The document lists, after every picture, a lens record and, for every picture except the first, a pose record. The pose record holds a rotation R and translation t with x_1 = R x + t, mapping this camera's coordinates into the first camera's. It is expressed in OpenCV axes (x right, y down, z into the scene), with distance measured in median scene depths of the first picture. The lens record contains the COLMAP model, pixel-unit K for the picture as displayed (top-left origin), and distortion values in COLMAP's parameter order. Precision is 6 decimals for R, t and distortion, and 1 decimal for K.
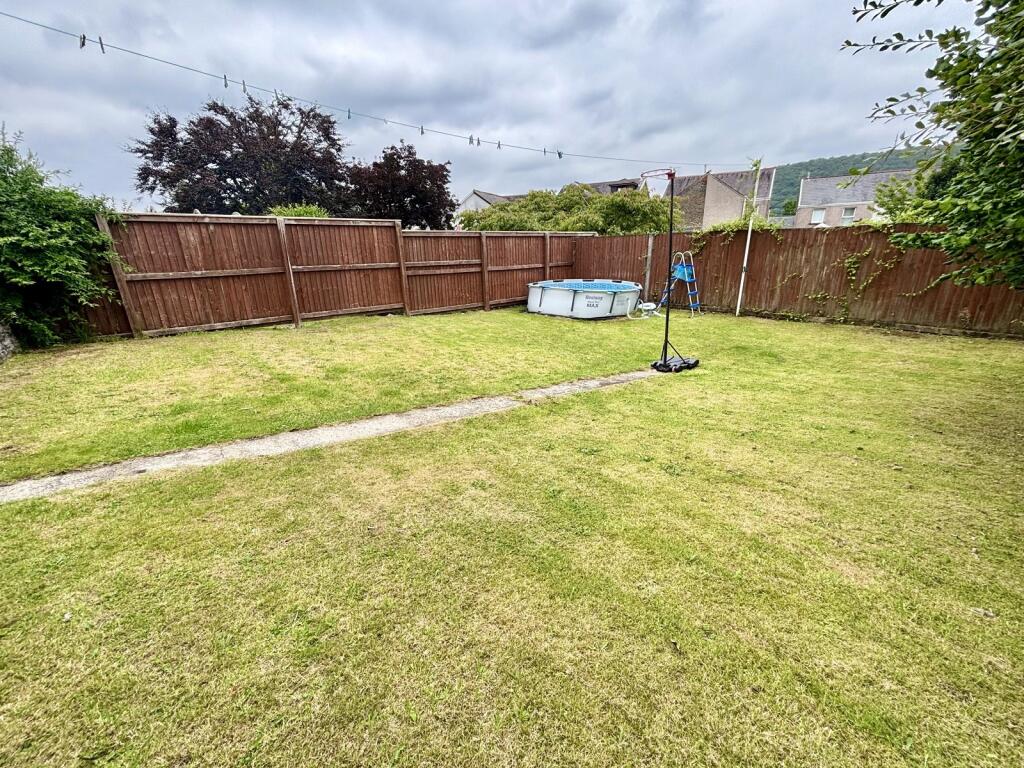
lens RADIAL K [[415.5, 0, 512.0], [0, 415.5, 384.0], [0, 0, 1]] dist [-0.001787, 0.000121]
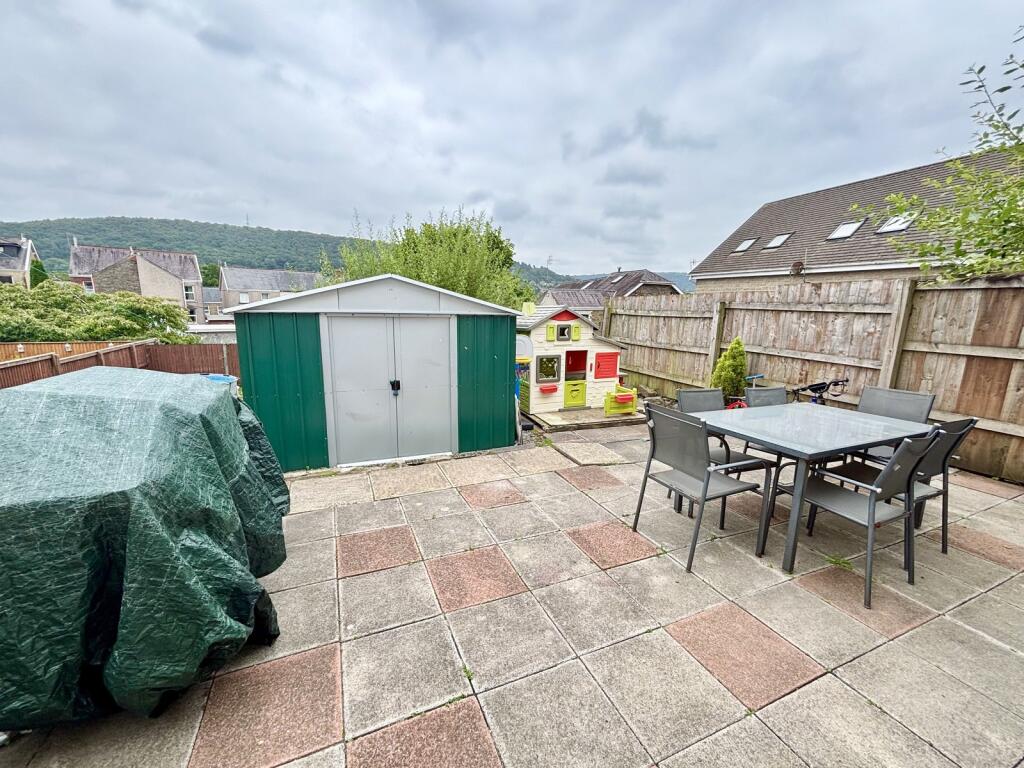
lens RADIAL K [[415.8, 0, 510.3], [0, 415.8, 382.1], [0, 0, 1]] dist [0.001535, 0.000326]
pose [[0.330247, -0.146013, 0.932533, -0.748218], [0.264214, 0.962768, 0.057178, -0.017860], [-0.906161, 0.227506, 0.356530, -0.493644]]
